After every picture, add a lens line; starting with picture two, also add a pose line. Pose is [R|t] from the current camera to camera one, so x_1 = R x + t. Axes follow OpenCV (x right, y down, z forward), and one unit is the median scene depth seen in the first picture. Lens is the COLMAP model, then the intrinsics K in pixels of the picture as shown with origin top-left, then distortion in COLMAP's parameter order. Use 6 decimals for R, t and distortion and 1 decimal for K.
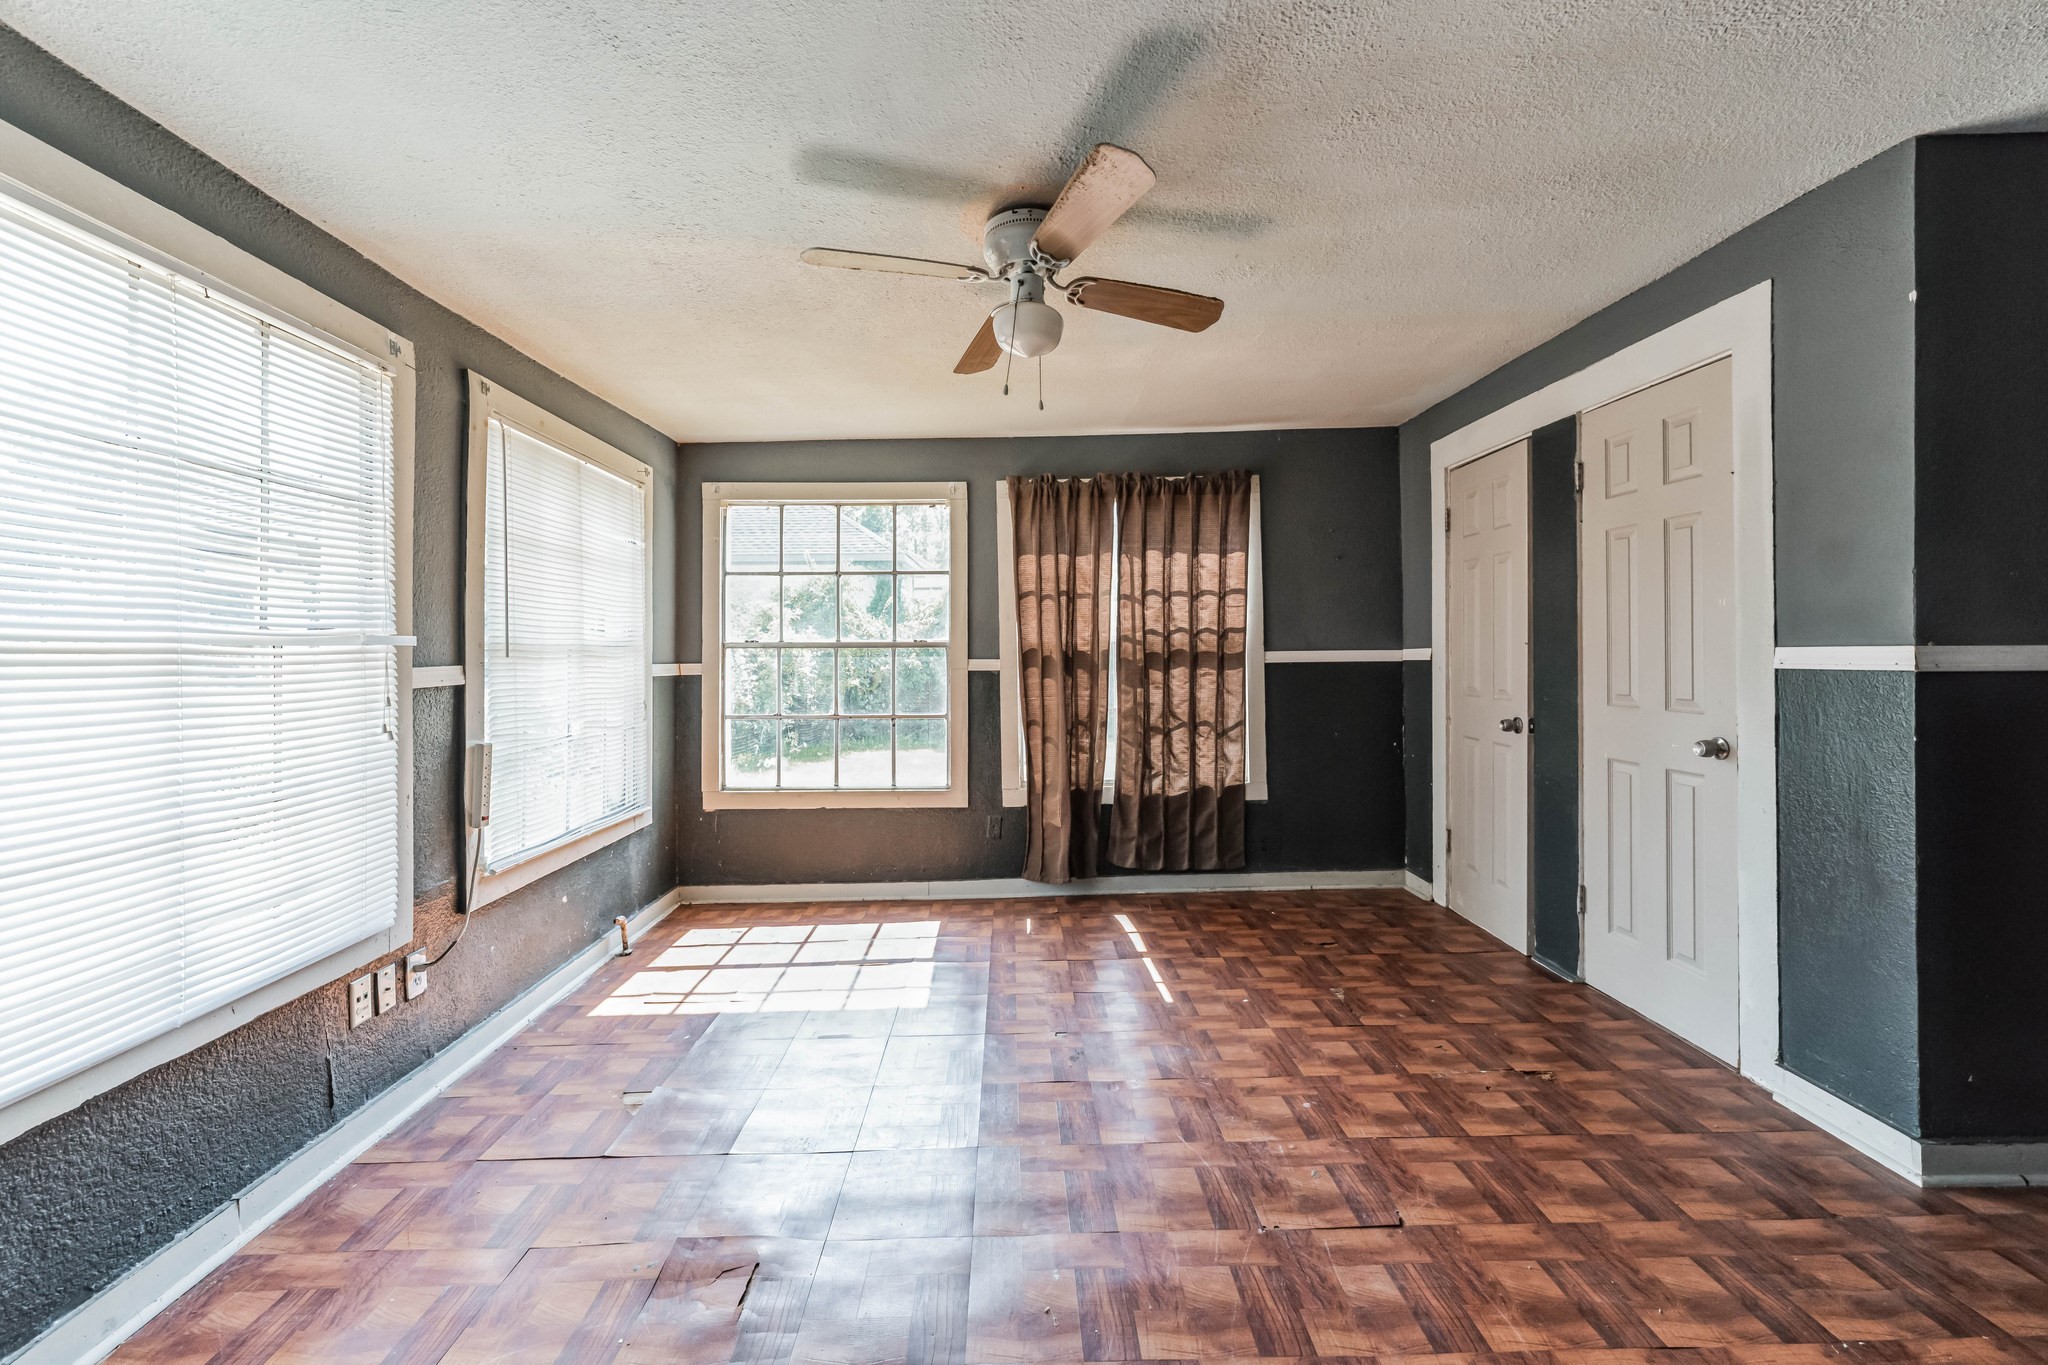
lens RADIAL K [[835.8, 0, 1029.2], [0, 835.8, 650.0], [0, 0, 1]] dist [-0.000131, -0.000205]
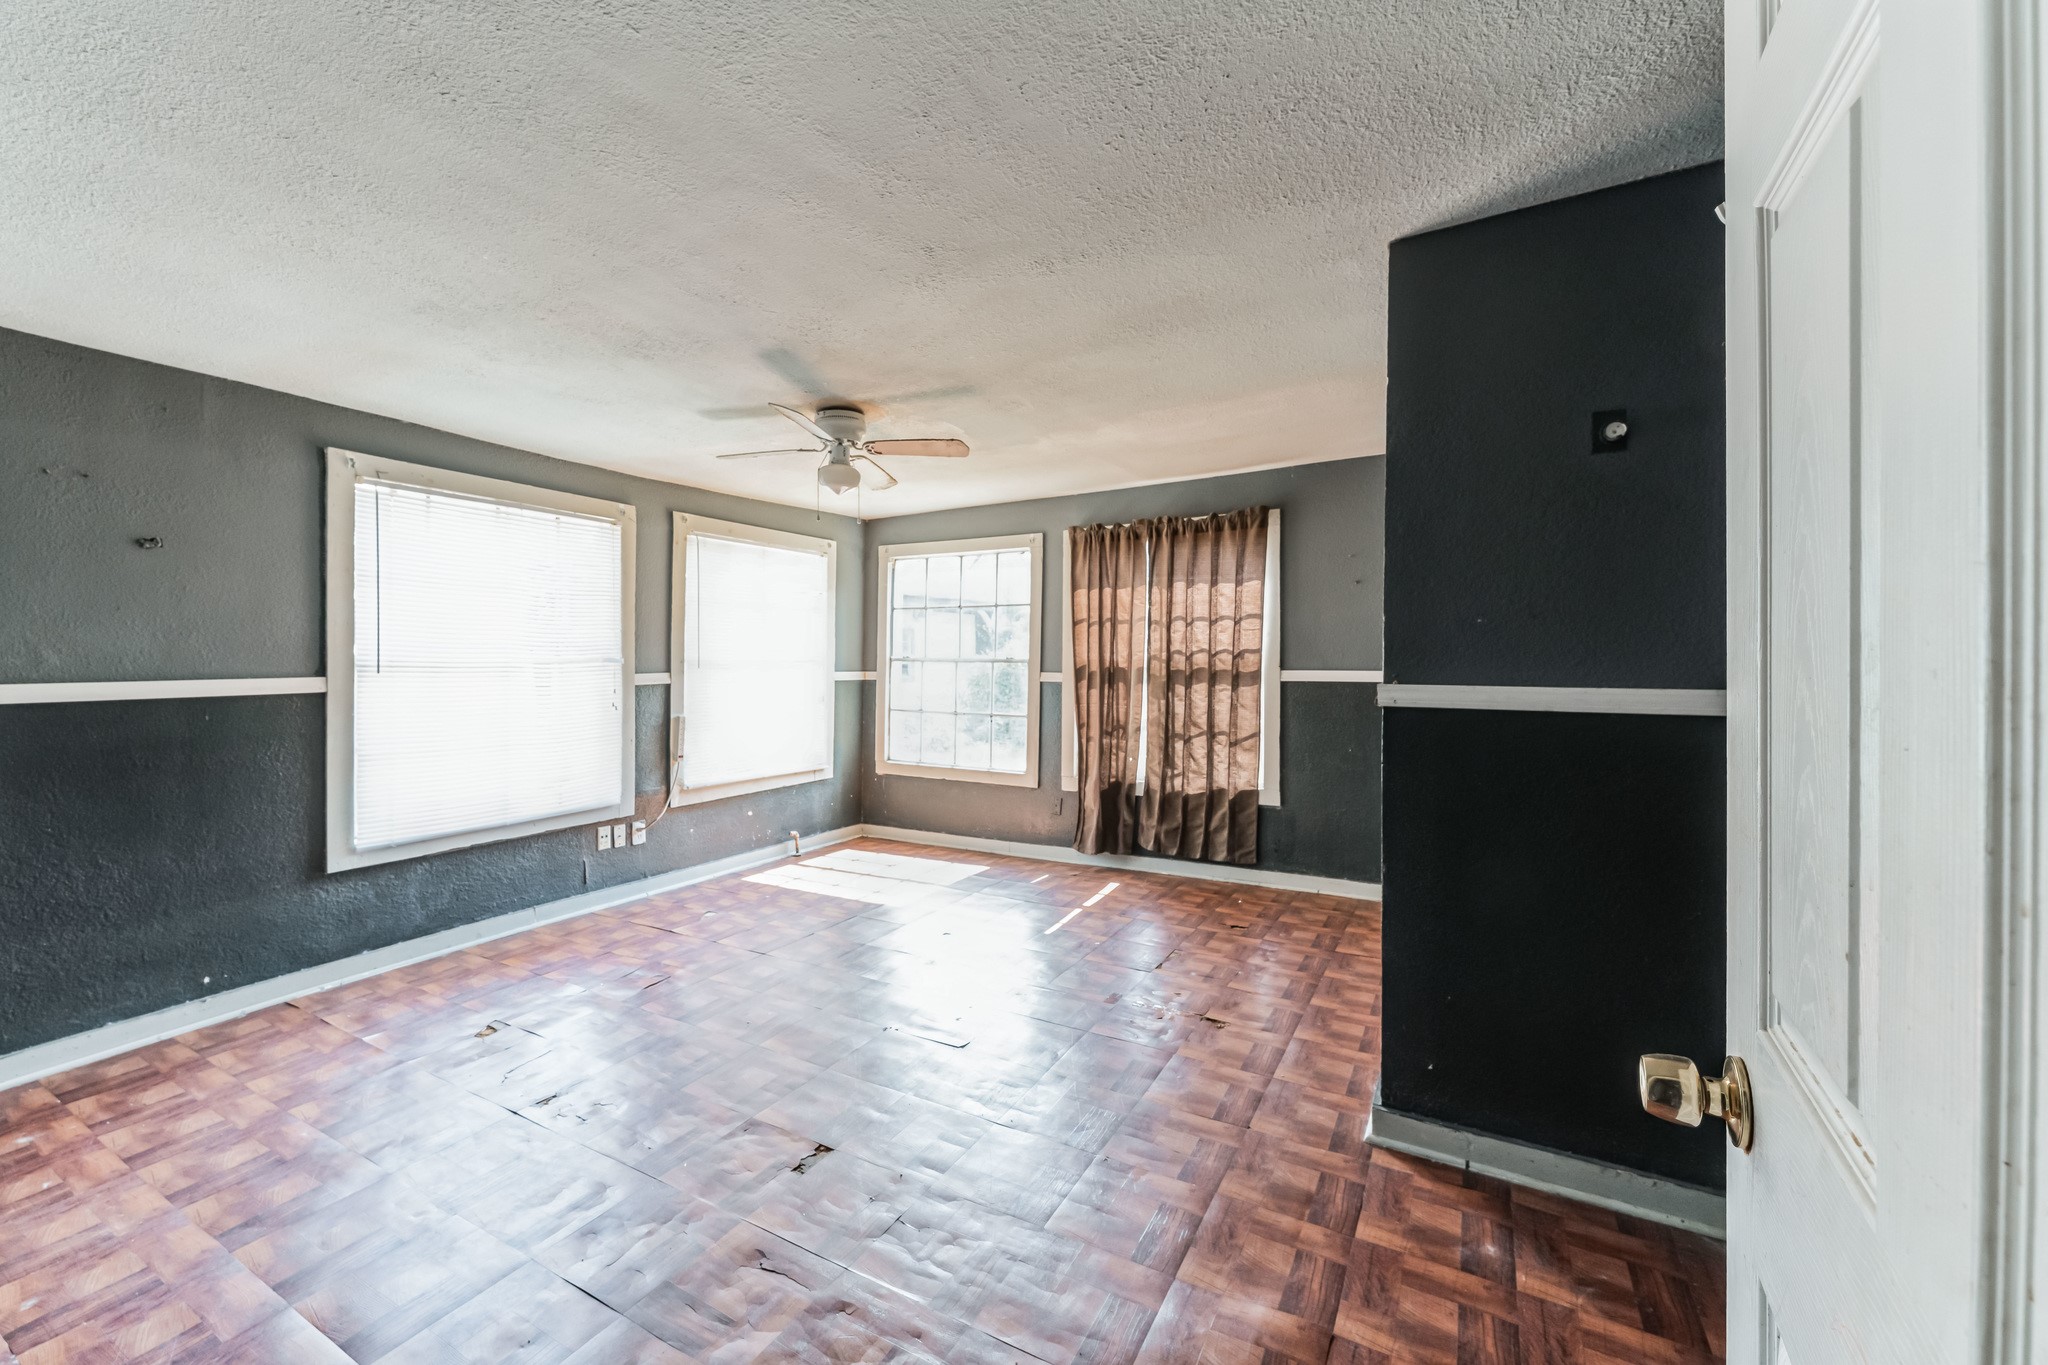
lens RADIAL K [[832.1, 0, 1013.5], [0, 832.1, 662.3], [0, 0, 1]] dist [0.001525, 0.000069]
pose [[0.860282, 0.013330, -0.509644, 0.544355], [-0.007972, 0.999888, 0.012697, -0.020476], [0.509756, -0.006860, 0.860292, -0.116038]]
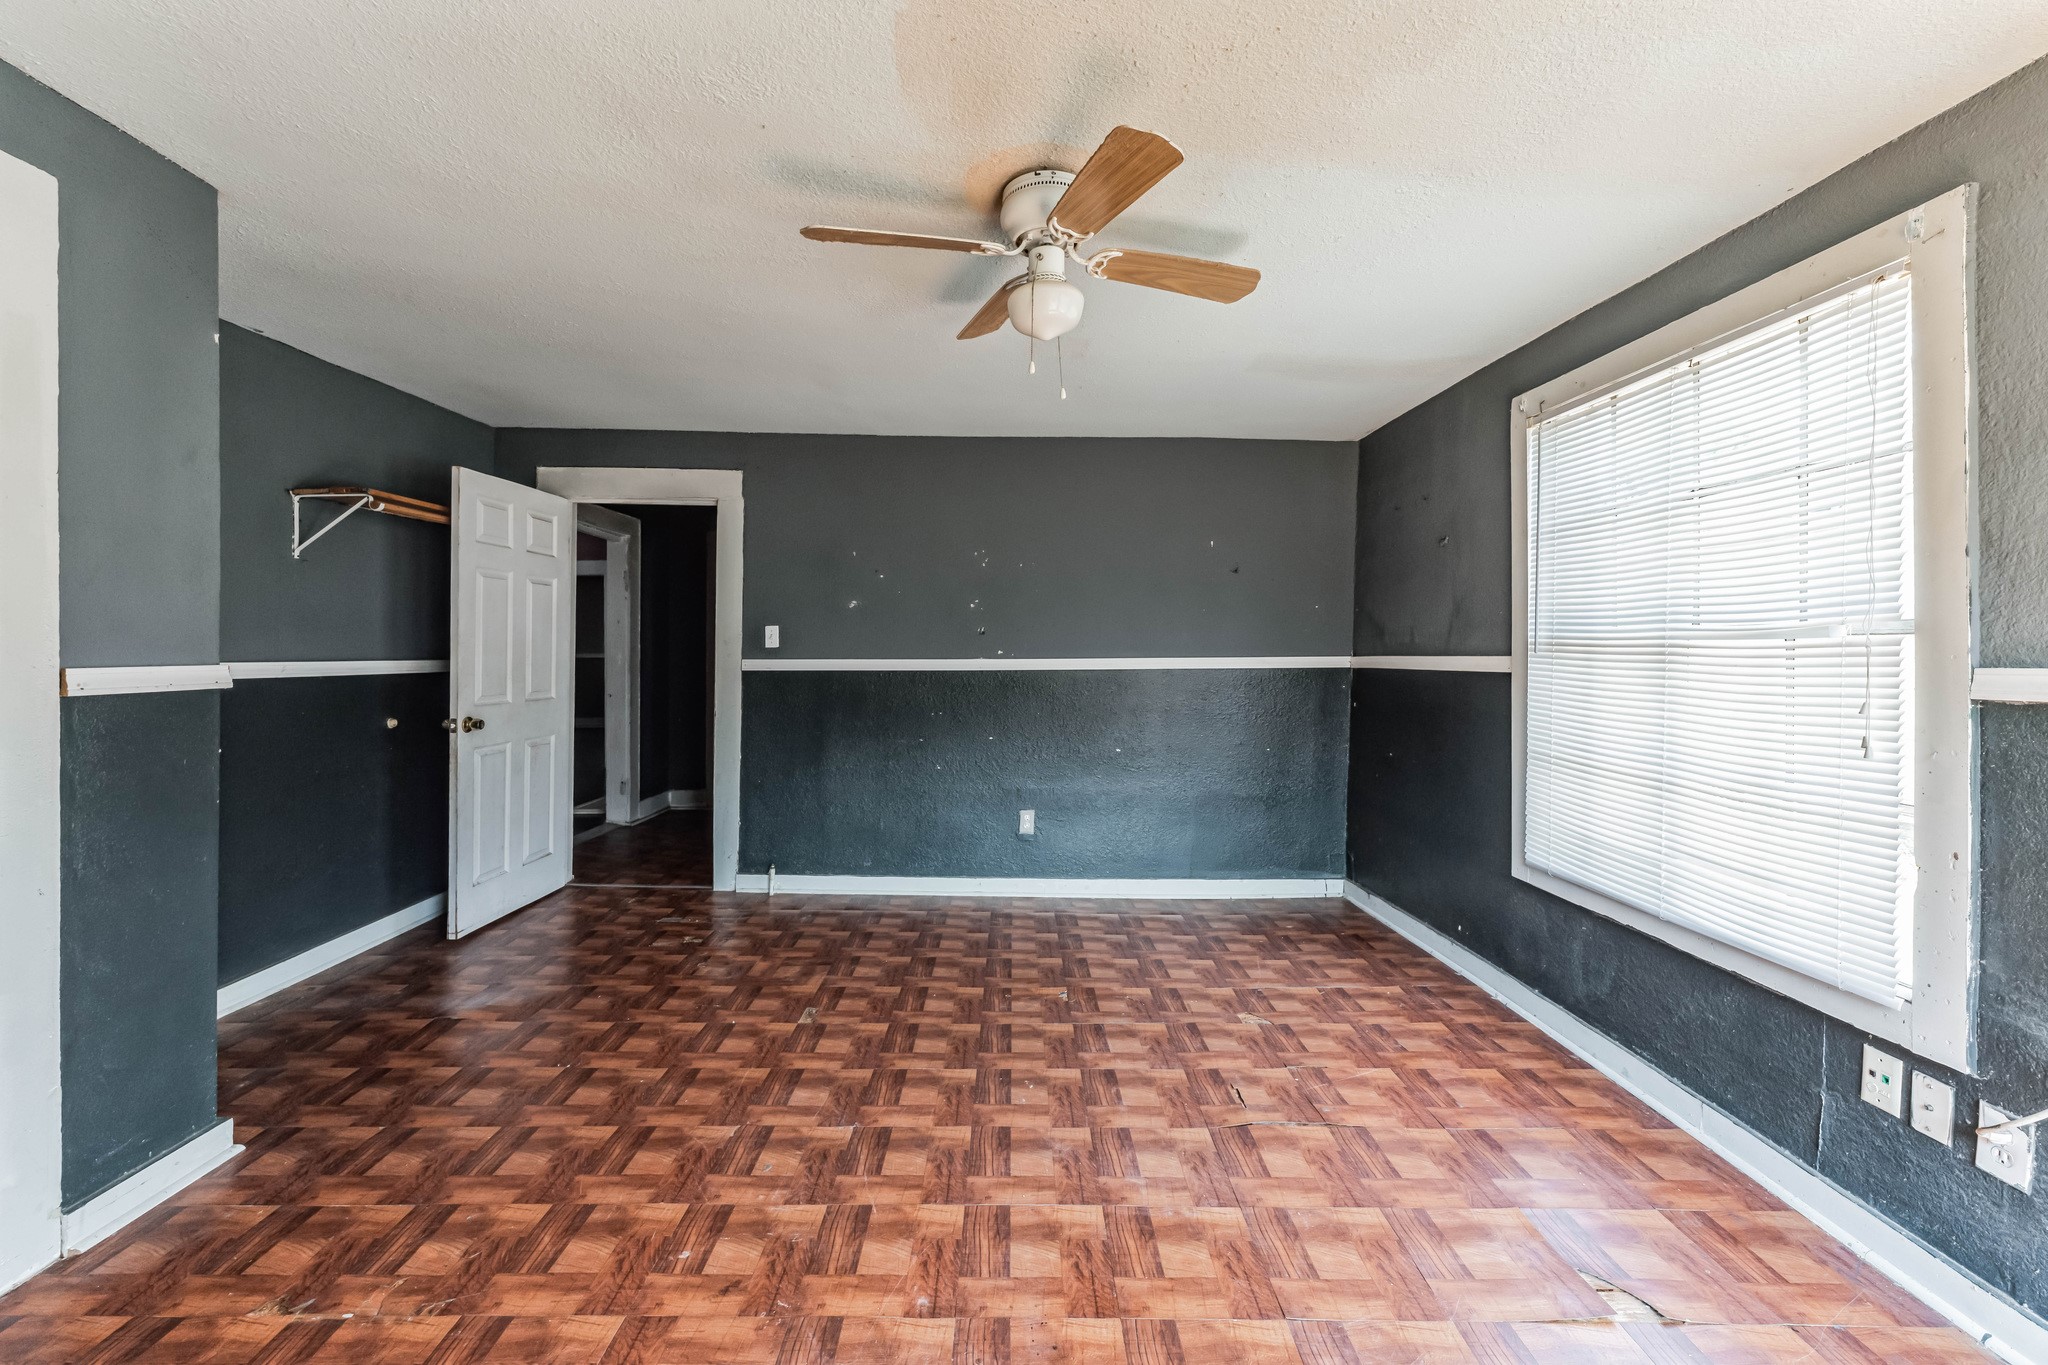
lens RADIAL K [[835.8, 0, 1029.2], [0, 835.8, 650.0], [0, 0, 1]] dist [-0.000131, -0.000205]
pose [[-0.999961, 0.008479, 0.002442, 0.007214], [0.008476, 0.999963, -0.001162, 0.000090], [-0.002452, -0.001142, -0.999996, 0.907368]]
